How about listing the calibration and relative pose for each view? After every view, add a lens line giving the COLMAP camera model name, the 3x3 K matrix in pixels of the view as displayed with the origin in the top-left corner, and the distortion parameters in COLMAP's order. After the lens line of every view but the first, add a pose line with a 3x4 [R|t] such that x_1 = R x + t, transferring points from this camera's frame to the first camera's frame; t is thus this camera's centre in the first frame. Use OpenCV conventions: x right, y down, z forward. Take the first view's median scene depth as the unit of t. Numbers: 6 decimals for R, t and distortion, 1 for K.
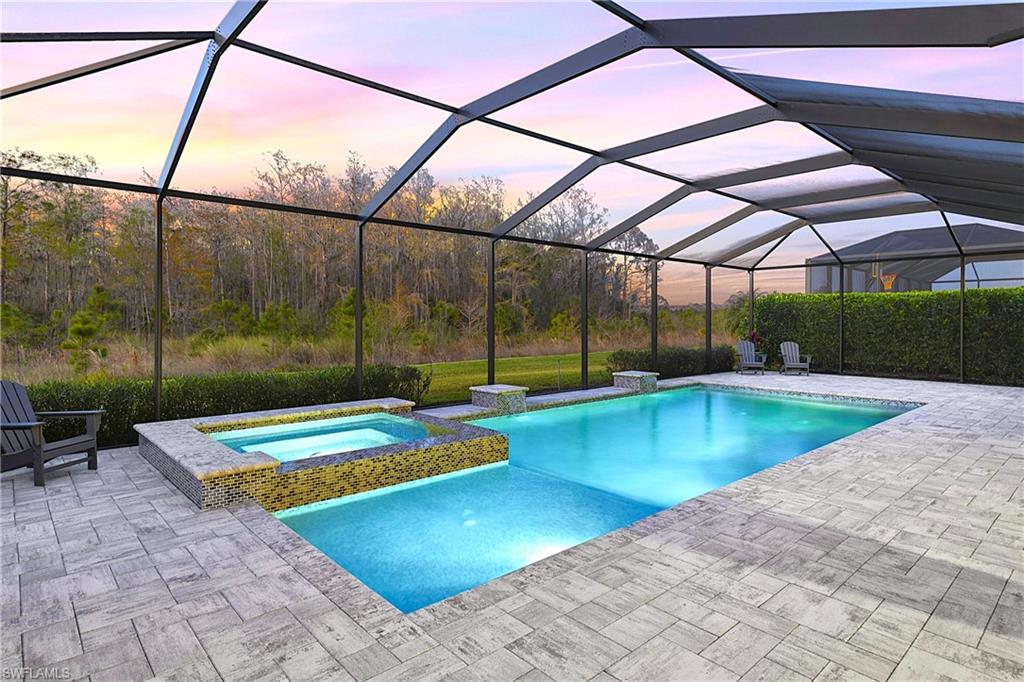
lens RADIAL K [[558.4, 0, 509.9], [0, 558.4, 302.9], [0, 0, 1]] dist [-0.002486, 0.000516]
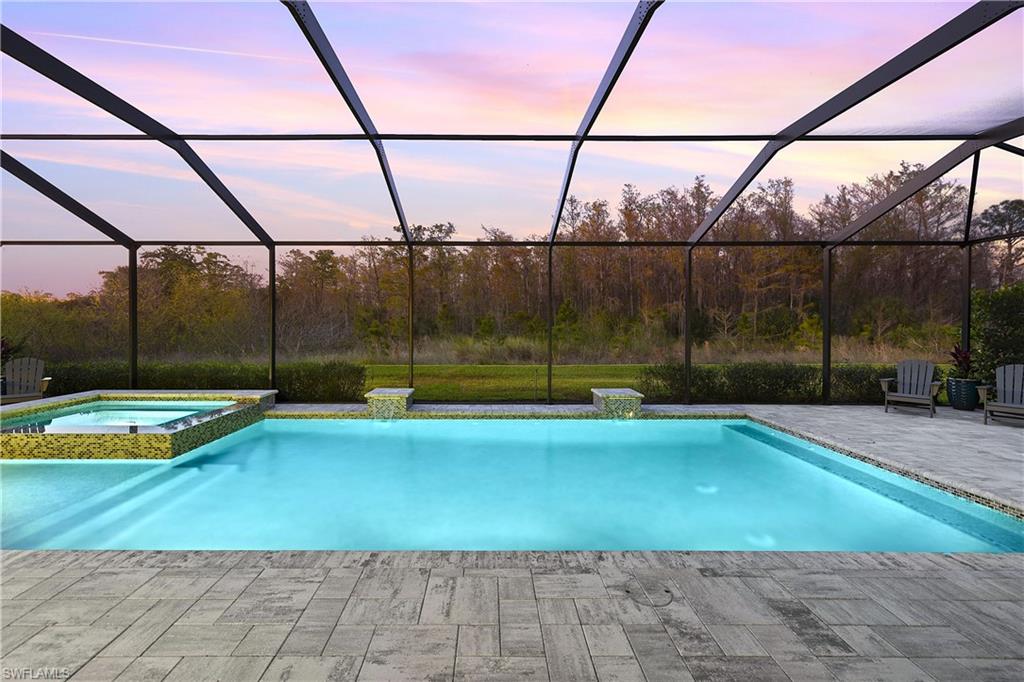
lens RADIAL K [[414.8, 0, 512.0], [0, 414.8, 283.8], [0, 0, 1]] dist [-0.000508, 0.000151]
pose [[0.742994, -0.063644, -0.666265, 0.188445], [0.019184, 0.997085, -0.073853, 0.001769], [0.669023, 0.042090, 0.742049, 0.147484]]
